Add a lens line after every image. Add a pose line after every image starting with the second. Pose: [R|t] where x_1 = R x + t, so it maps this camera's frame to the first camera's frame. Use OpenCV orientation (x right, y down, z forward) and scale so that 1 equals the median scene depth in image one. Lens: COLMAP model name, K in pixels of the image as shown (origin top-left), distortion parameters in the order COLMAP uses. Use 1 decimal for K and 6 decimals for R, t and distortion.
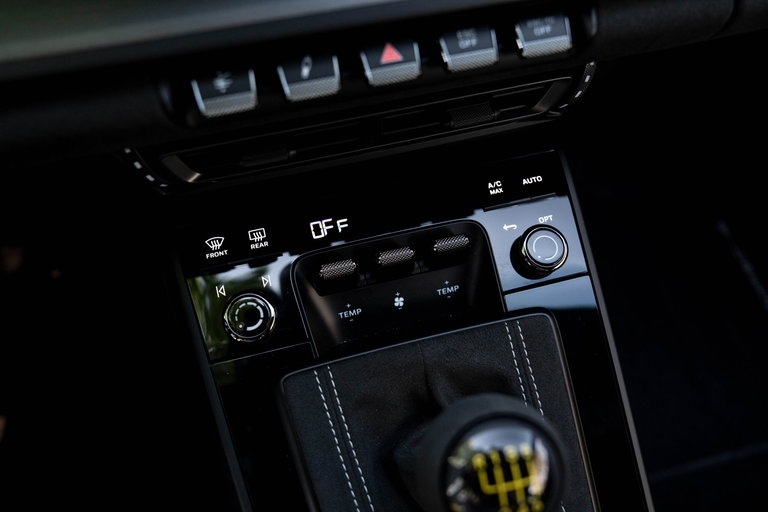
lens RADIAL K [[680.8, 0, 374.2], [0, 680.8, 256.0], [0, 0, 1]] dist [-0.048348, 0.004914]
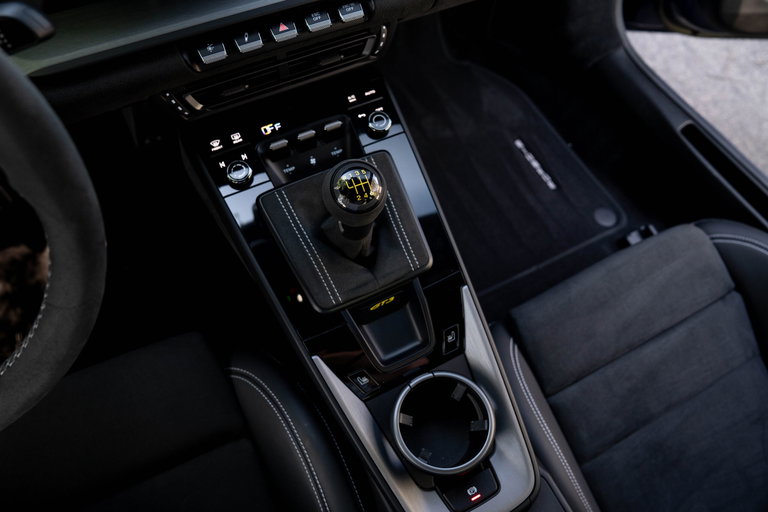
lens RADIAL K [[528.1, 0, 384.0], [0, 528.1, 256.0], [0, 0, 1]] dist [-0.089419, 0.003972]
pose [[0.979107, -0.173230, 0.106492, 0.032103], [0.173138, 0.984845, 0.010184, 0.414501], [-0.106642, 0.008467, 0.994261, -0.622048]]
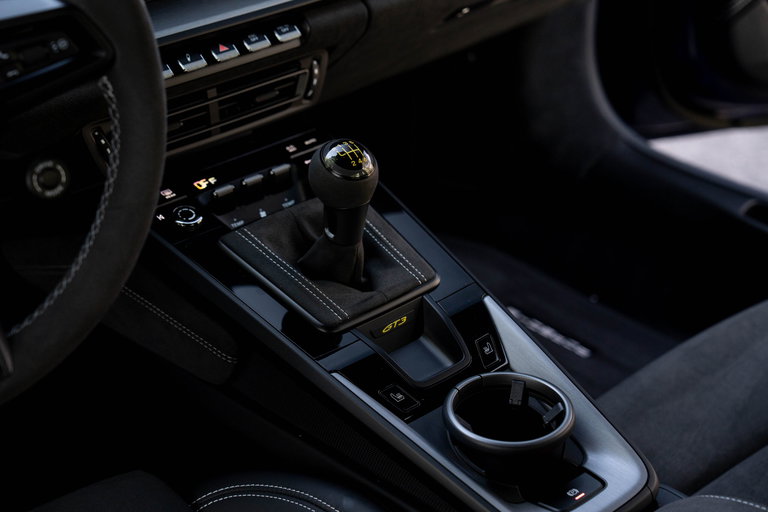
lens RADIAL K [[1502.5, 0, 384.0], [0, 1502.5, 256.0], [0, 0, 1]] dist [0.295453, -0.257633]
pose [[0.891372, -0.247071, 0.380015, -1.234640], [0.409143, 0.799399, -0.439958, 2.081713], [-0.195083, 0.547647, 0.813650, -2.140327]]
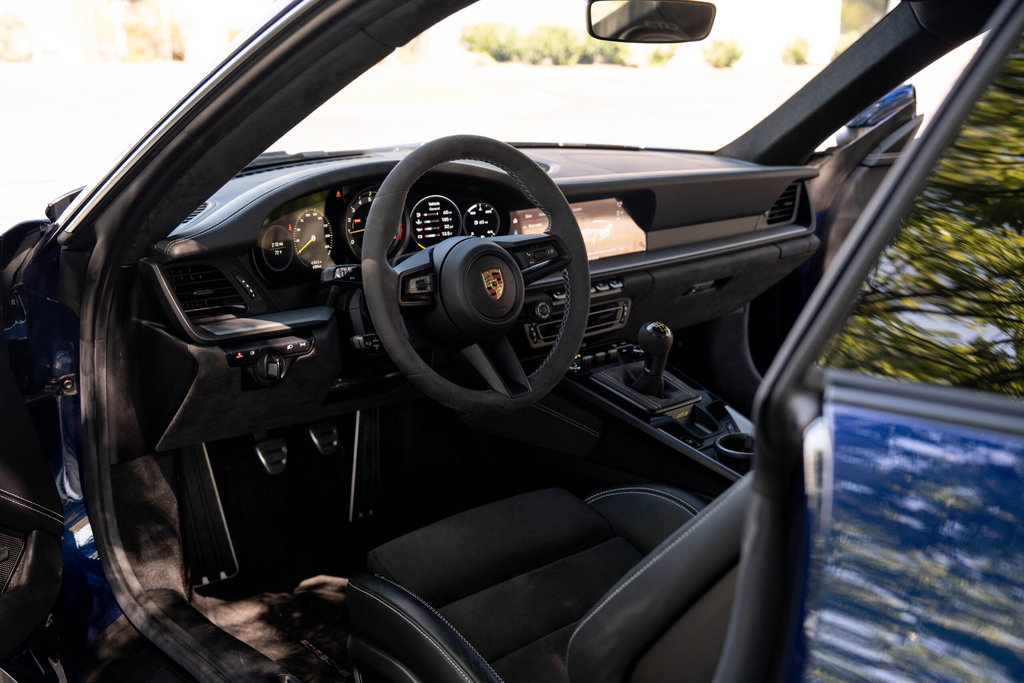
lens RADIAL K [[1154.2, 0, 512.0], [0, 1154.2, 341.5], [0, 0, 1]] dist [0.004040, 0.000524]
pose [[0.896190, -0.150252, 0.417453, -2.904168], [0.405702, 0.658371, -0.633998, 3.612153], [-0.179580, 0.737545, 0.650983, -2.821274]]
